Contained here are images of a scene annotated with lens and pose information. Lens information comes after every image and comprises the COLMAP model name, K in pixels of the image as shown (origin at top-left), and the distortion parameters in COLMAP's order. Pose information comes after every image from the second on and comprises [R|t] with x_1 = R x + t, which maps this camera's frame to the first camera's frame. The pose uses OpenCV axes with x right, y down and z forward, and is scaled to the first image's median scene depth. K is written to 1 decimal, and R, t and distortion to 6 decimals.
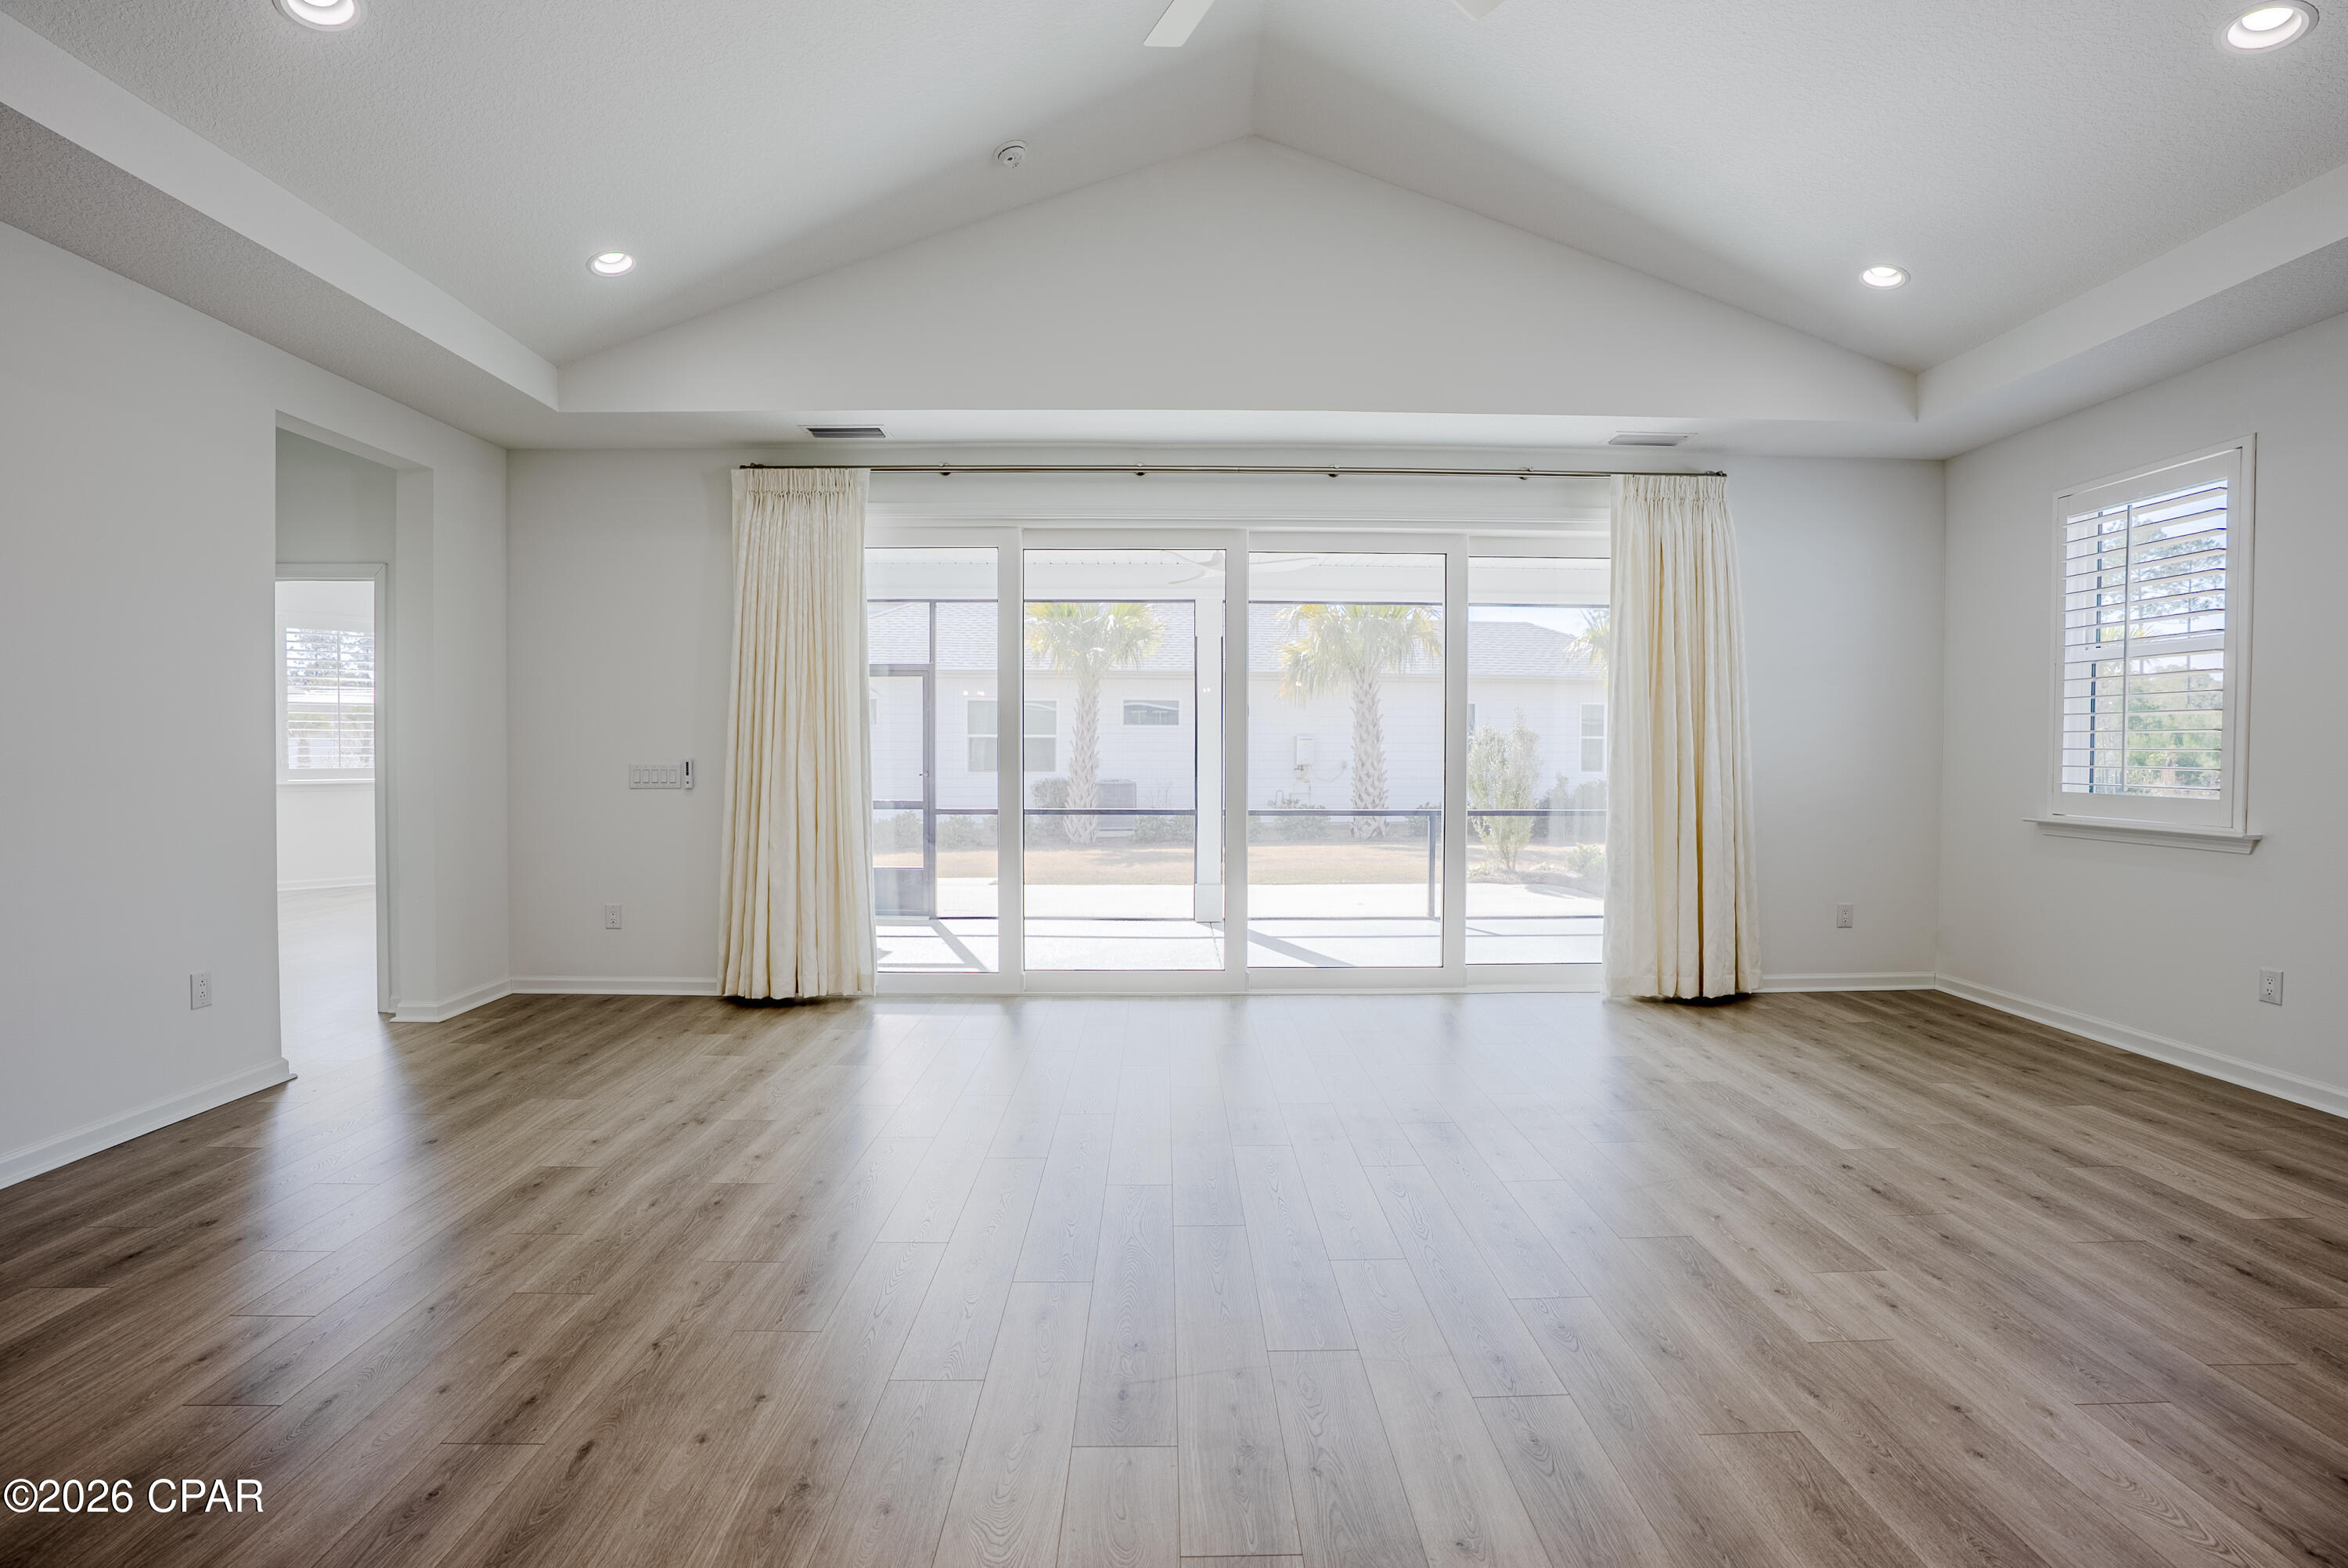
lens RADIAL K [[1106.2, 0, 1186.4], [0, 1106.2, 765.7], [0, 0, 1]] dist [-0.063944, 0.022180]
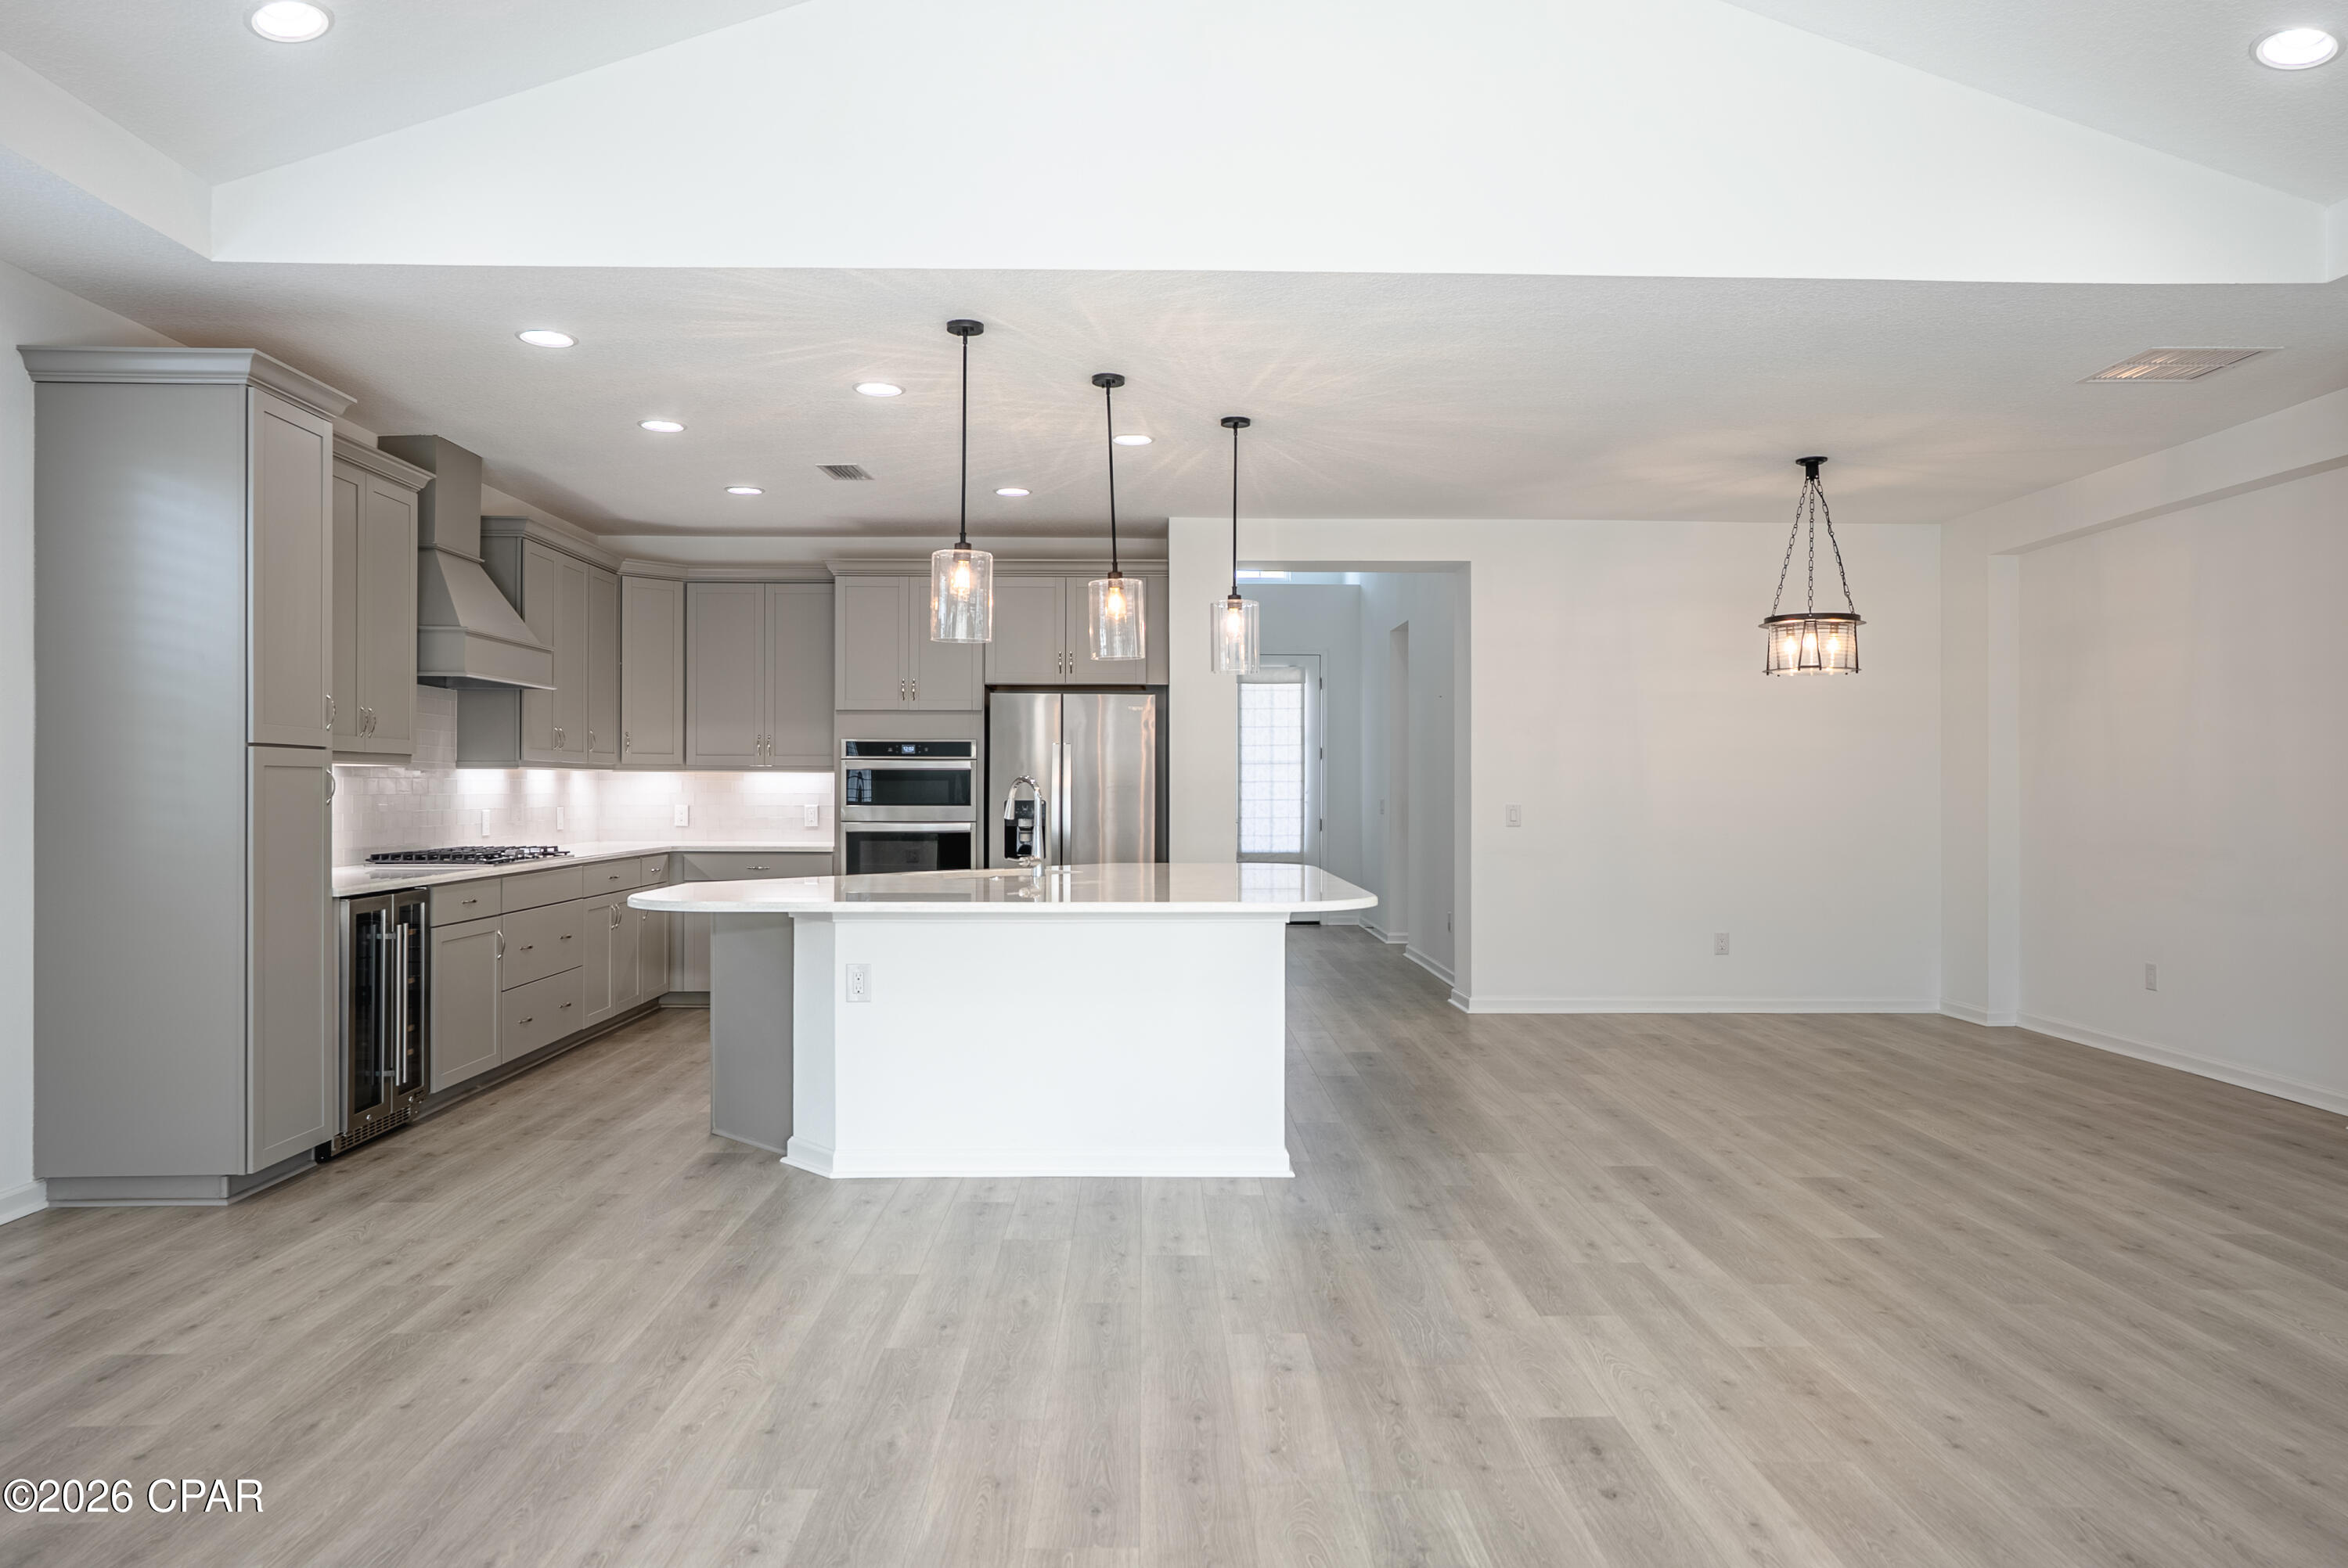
lens RADIAL K [[1540.3, 0, 1206.5], [0, 1540.3, 777.2], [0, 0, 1]] dist [-0.008819, 0.017017]
pose [[-0.999813, -0.004637, -0.018750, 0.123840], [-0.004729, 0.999977, 0.004824, -0.014807], [0.018727, 0.004911, -0.999813, 0.928470]]
